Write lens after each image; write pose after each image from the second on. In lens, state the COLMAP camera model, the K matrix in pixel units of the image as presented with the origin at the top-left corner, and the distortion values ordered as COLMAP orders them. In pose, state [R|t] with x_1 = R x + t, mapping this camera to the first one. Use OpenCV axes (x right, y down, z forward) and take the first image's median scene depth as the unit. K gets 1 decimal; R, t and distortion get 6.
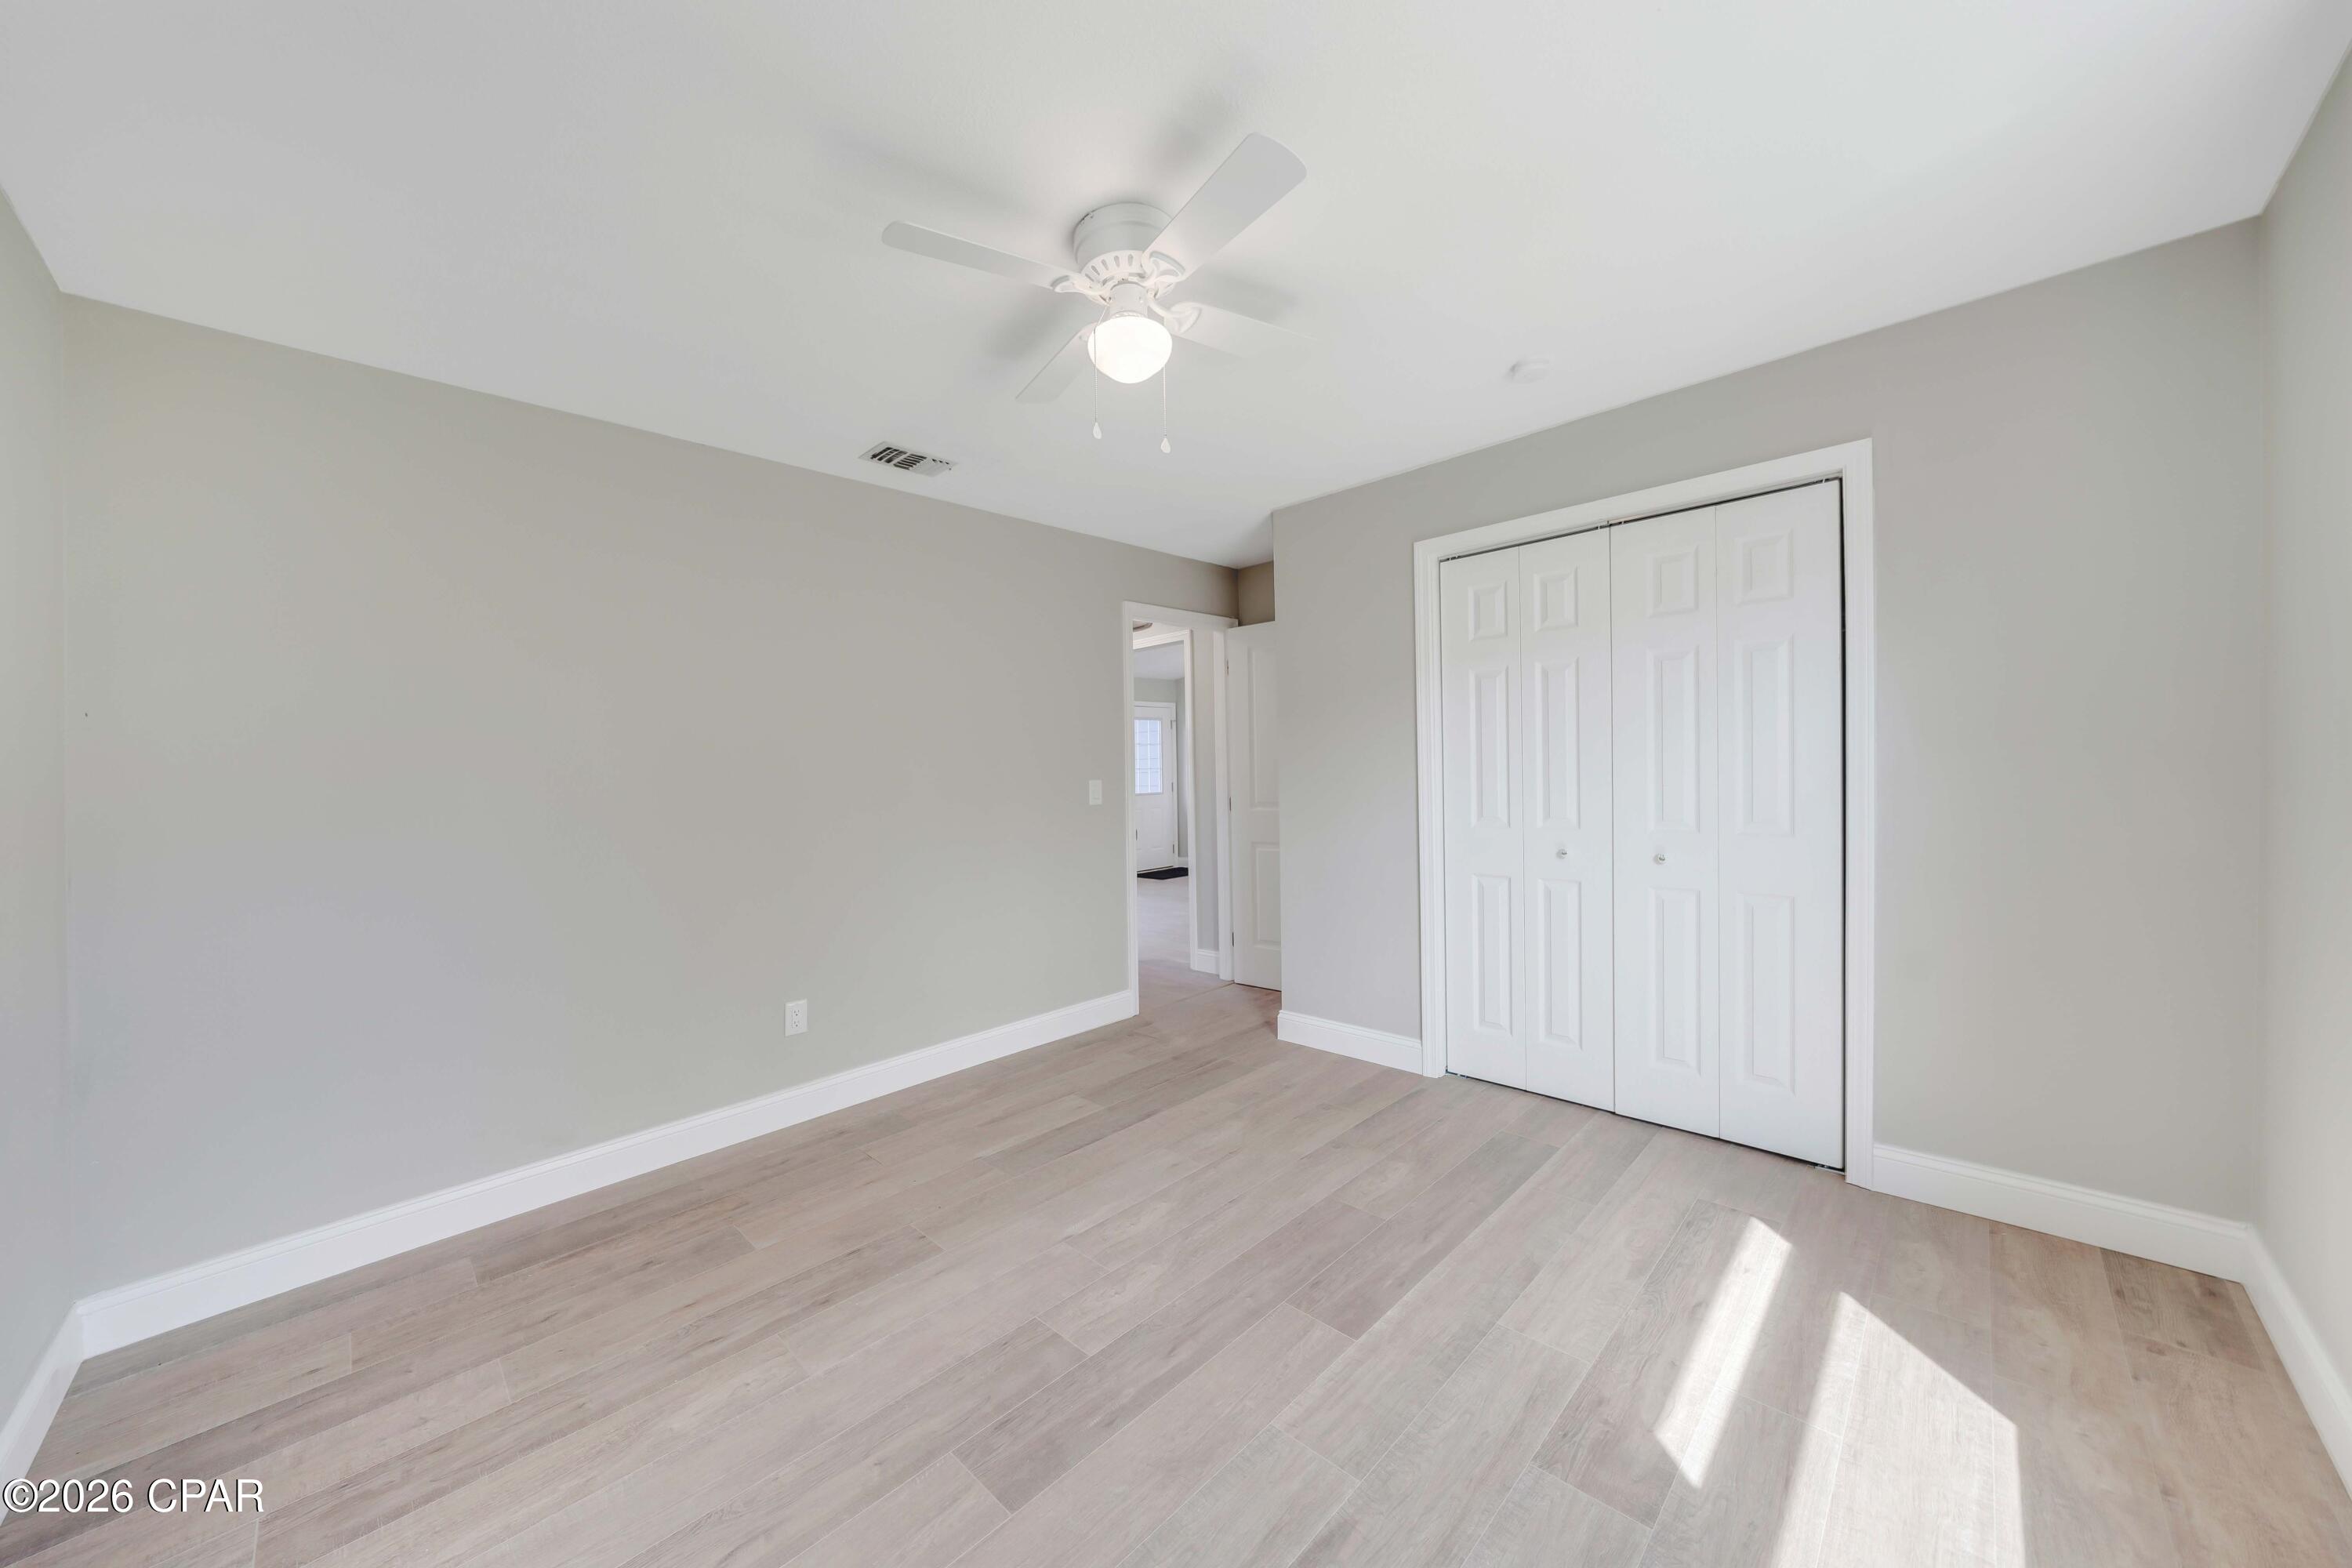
lens RADIAL K [[819.1, 0, 1162.5], [0, 819.1, 781.4], [0, 0, 1]] dist [-0.004235, 0.000015]
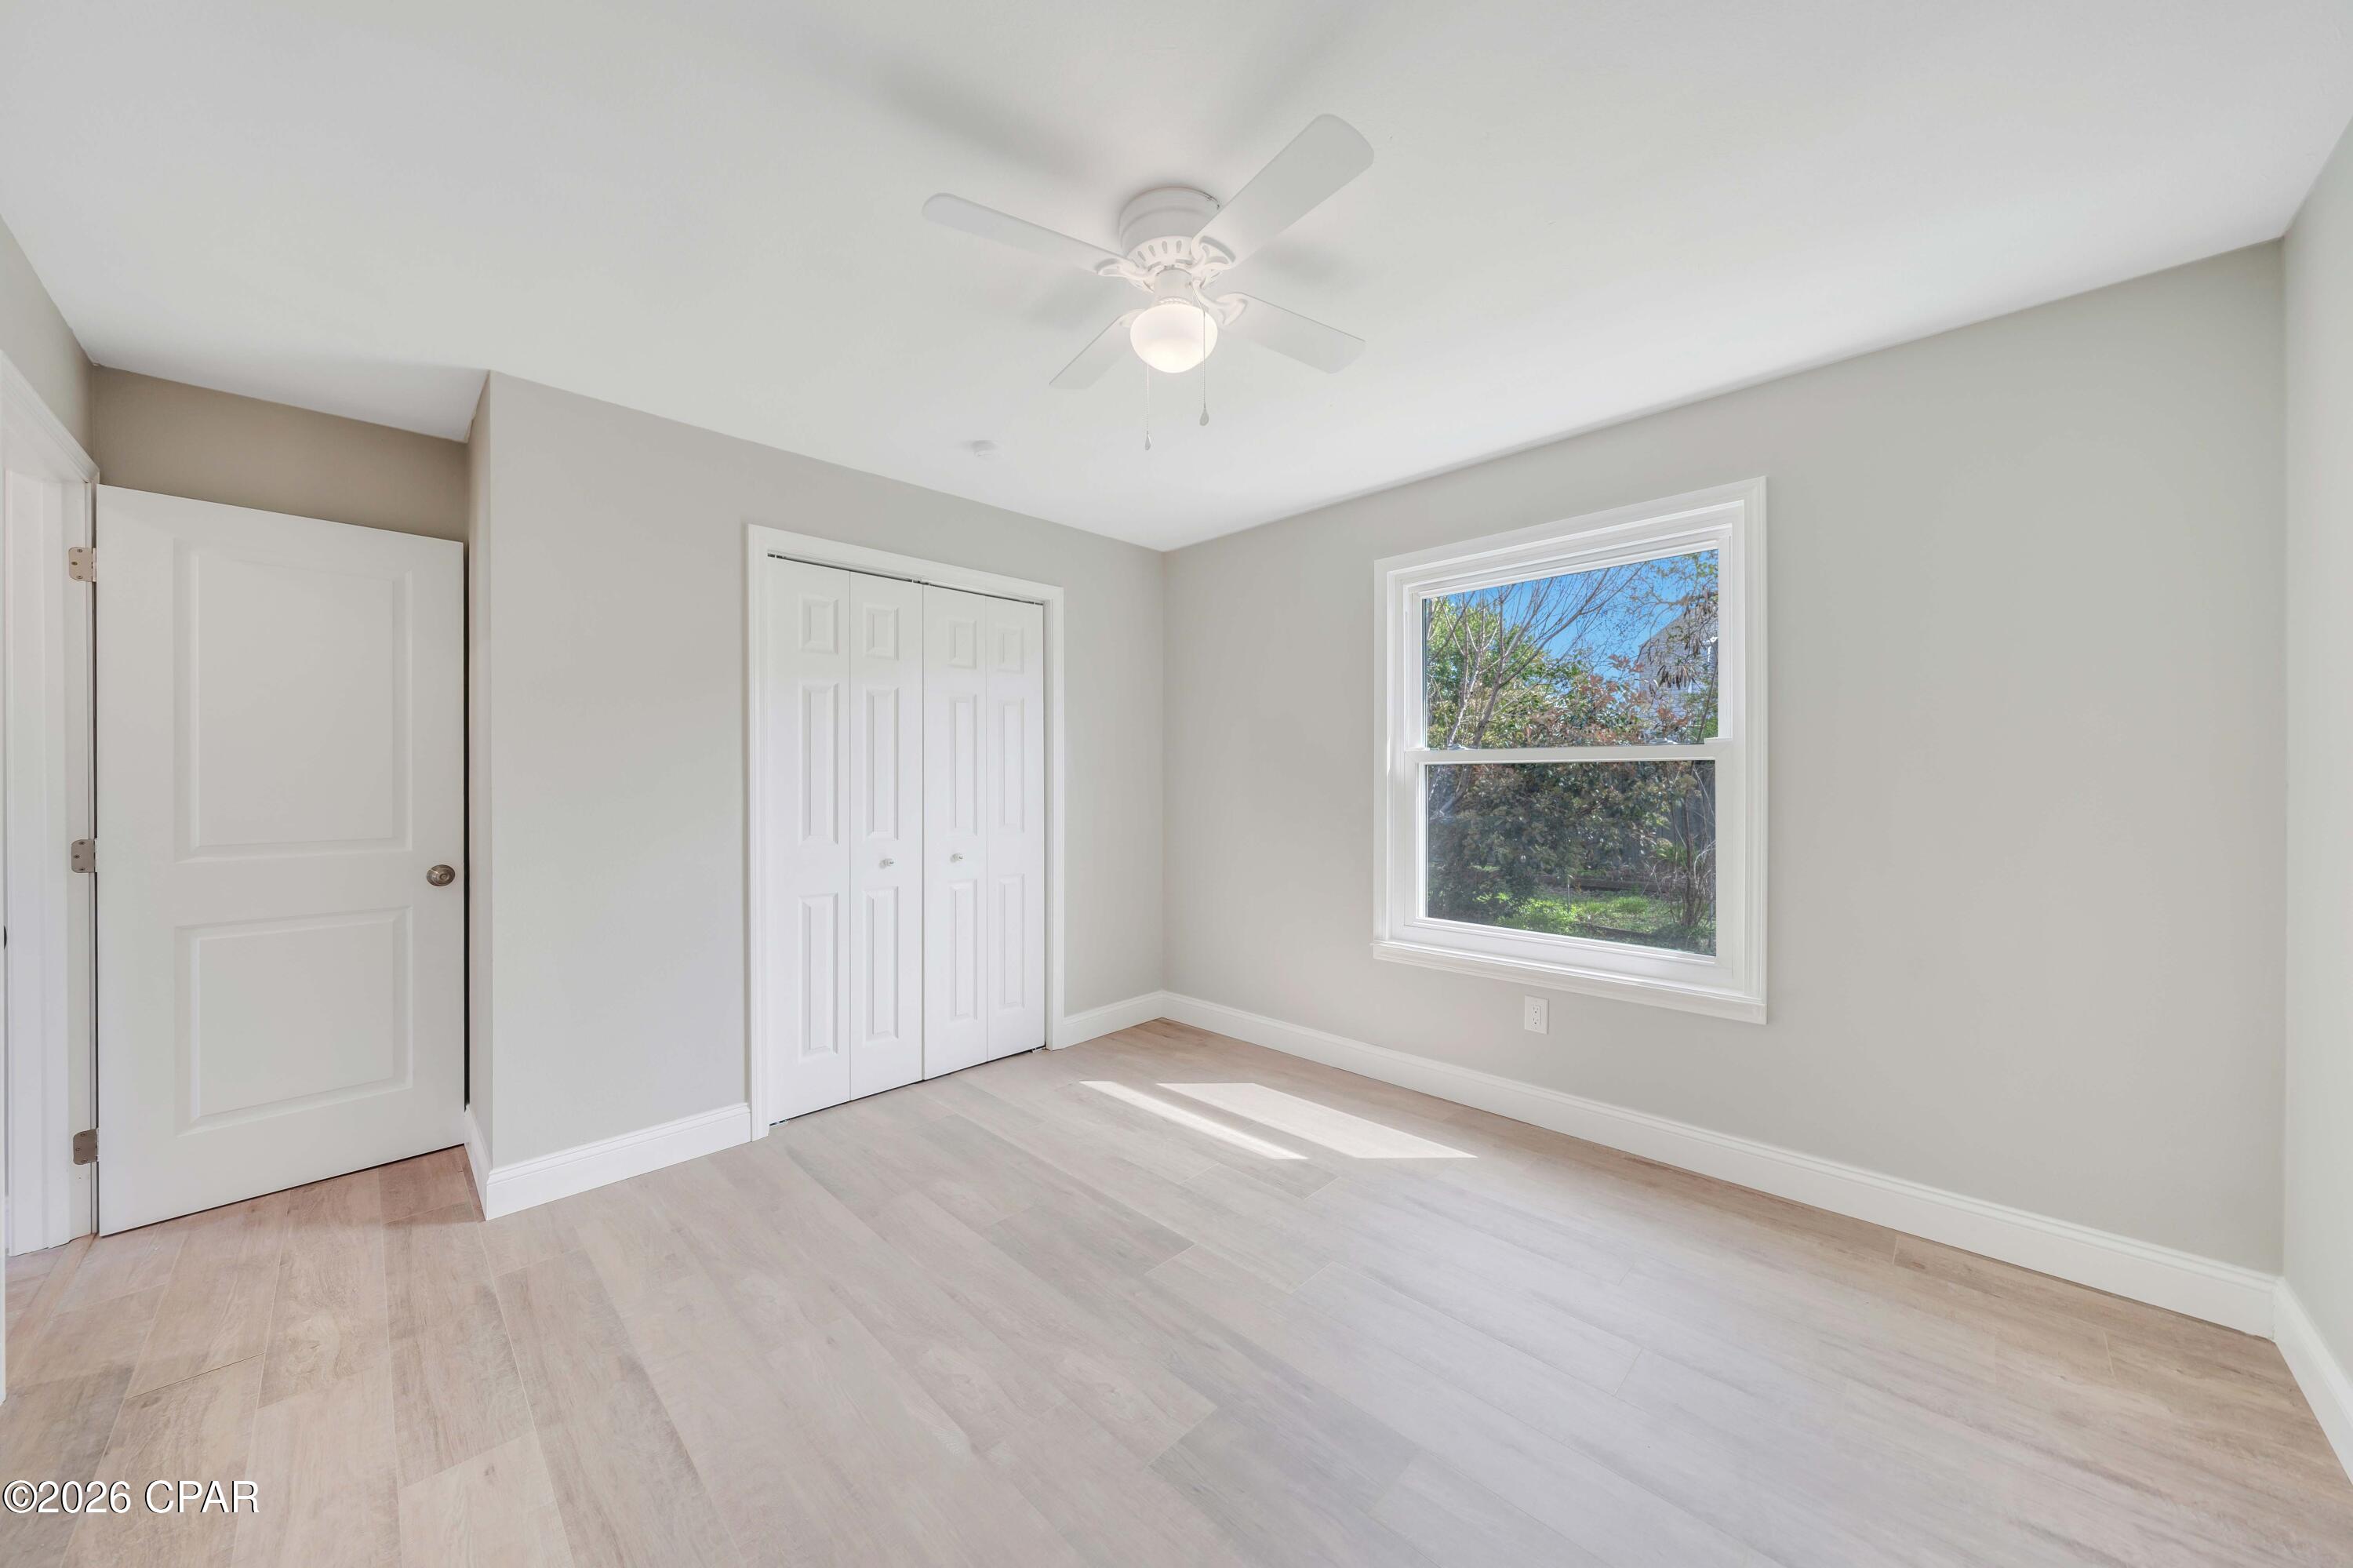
lens RADIAL K [[817.7, 0, 1173.5], [0, 817.7, 782.6], [0, 0, 1]] dist [-0.008748, -0.000033]
pose [[0.002712, 0.020439, 0.999787, -0.773021], [0.015853, 0.999665, -0.020479, 0.010325], [-0.999871, 0.015905, 0.002387, 0.780679]]
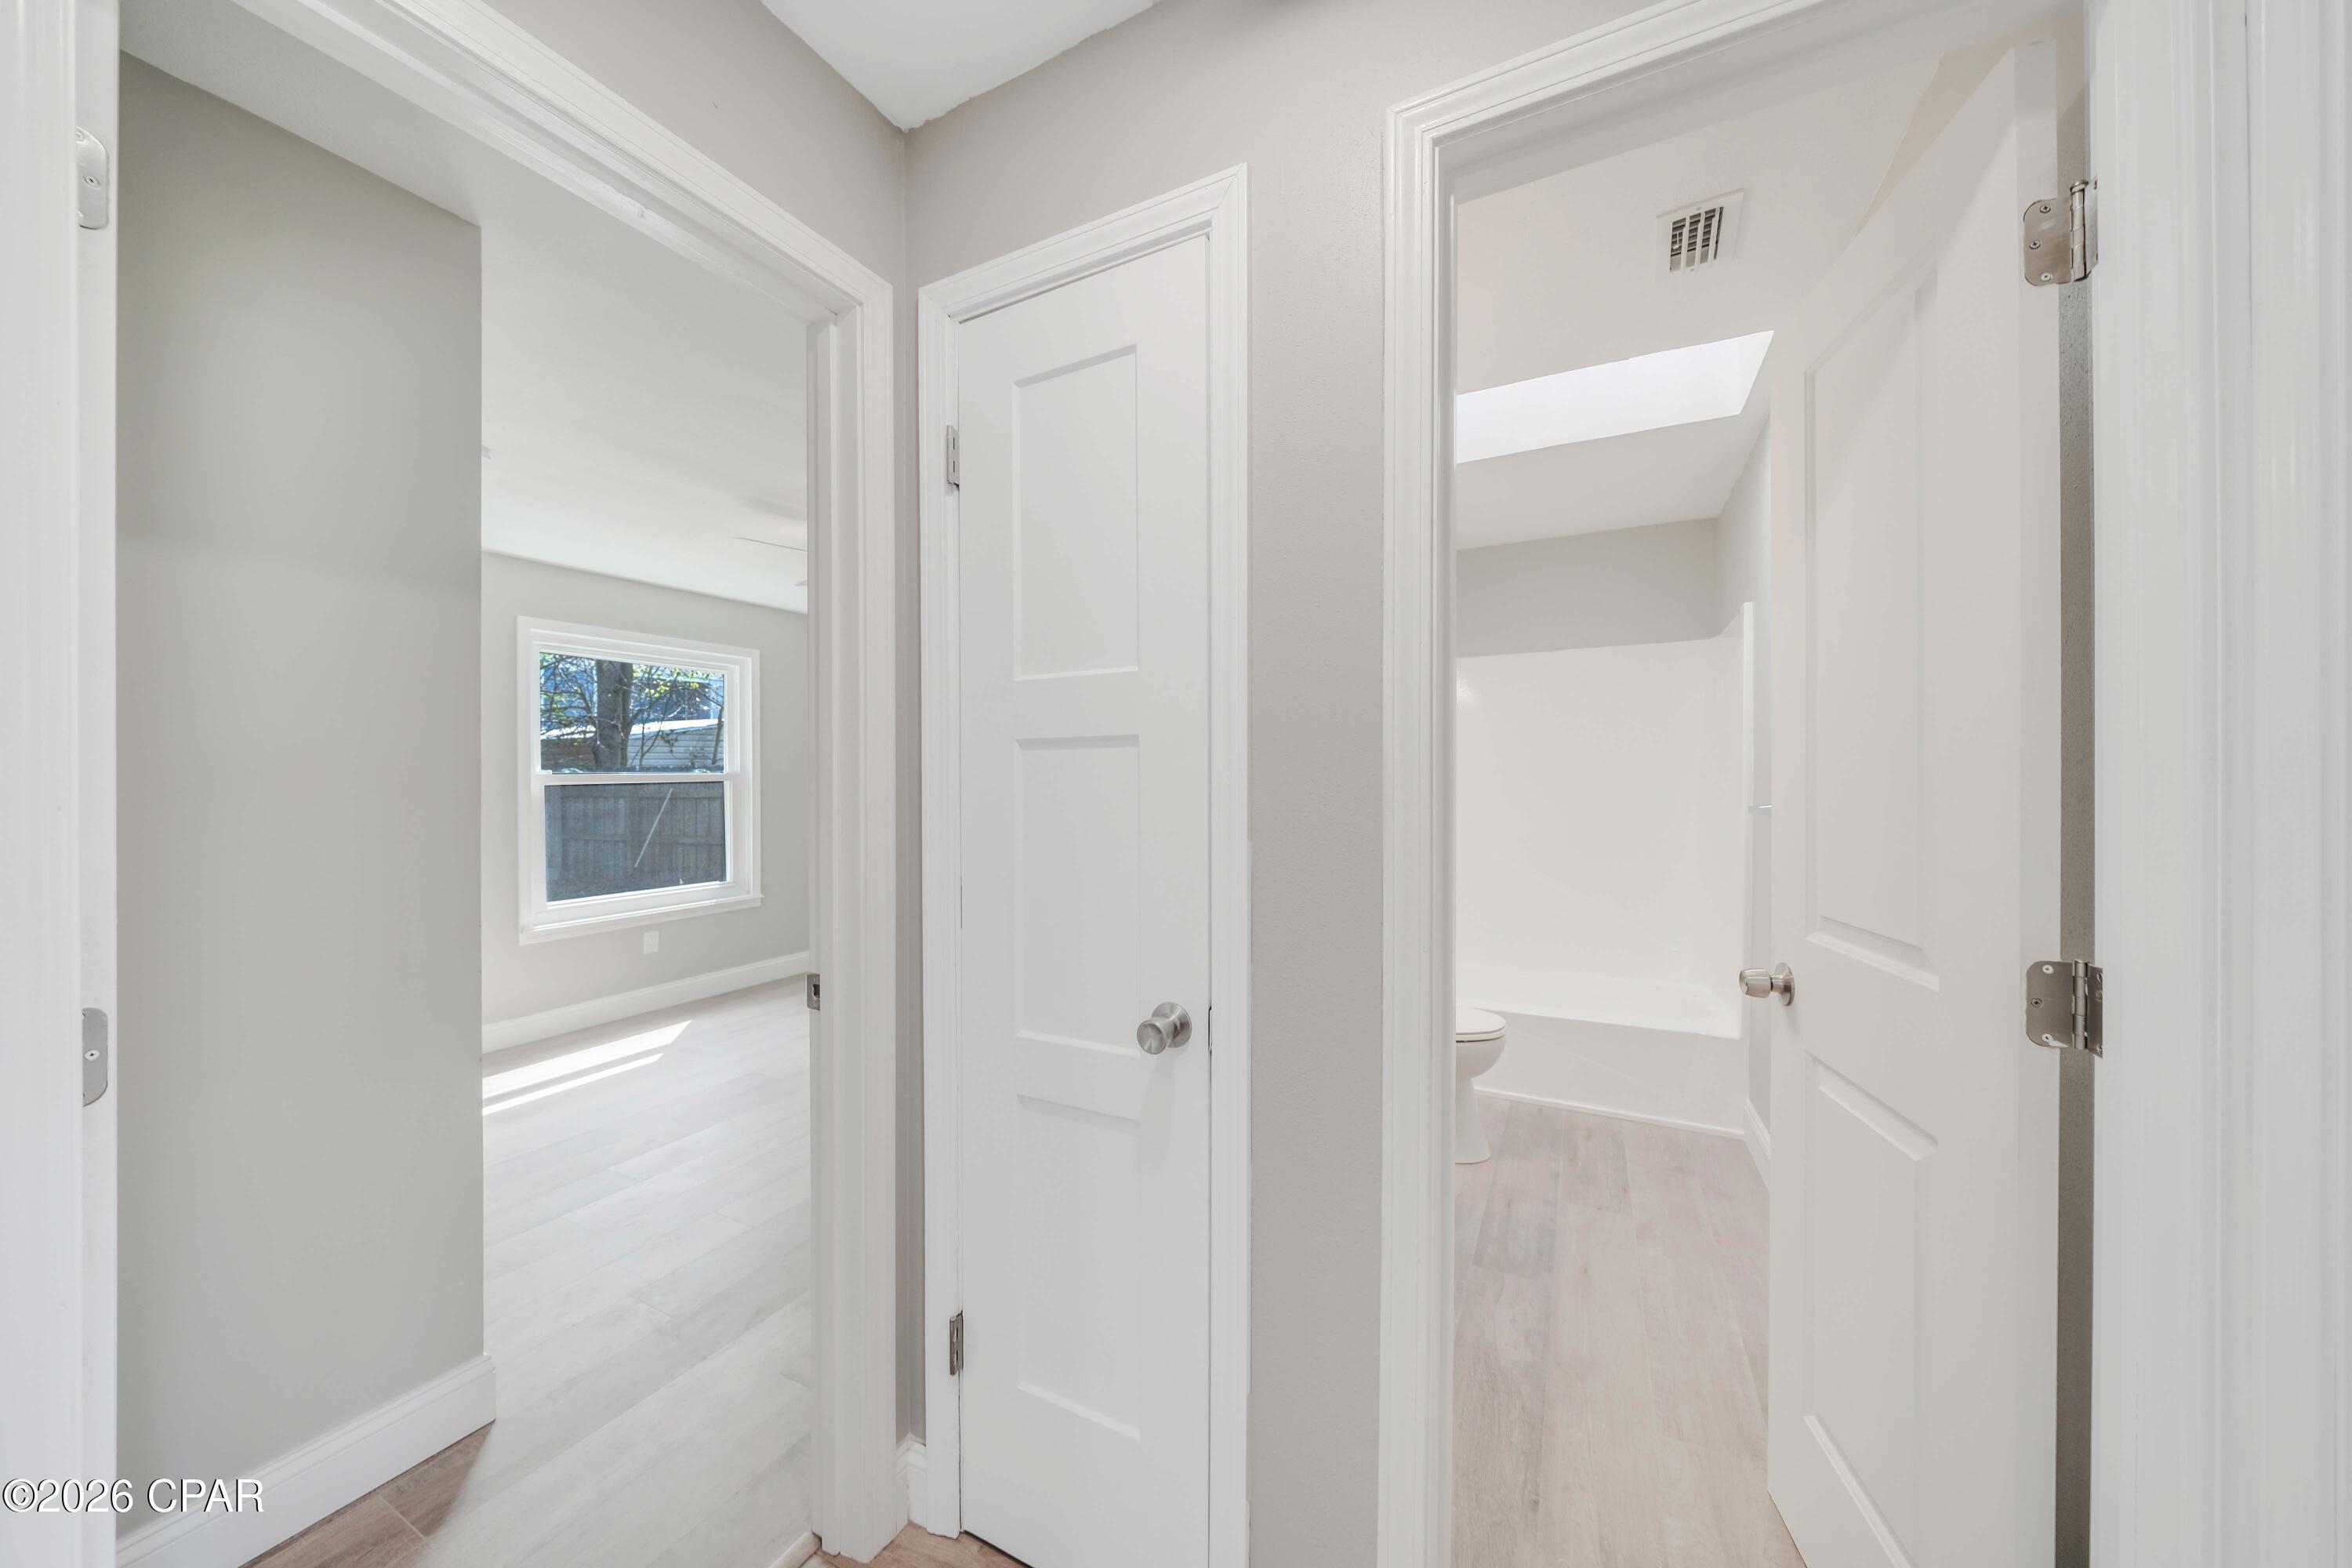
lens RADIAL K [[817.3, 0, 1173.0], [0, 817.3, 782.6], [0, 0, 1]] dist [-0.008748, -0.000033]
pose [[-0.954466, 0.033715, -0.296408, -0.148531], [0.027364, 0.999299, 0.025550, -0.055924], [0.297061, 0.016276, -0.954720, 2.503830]]
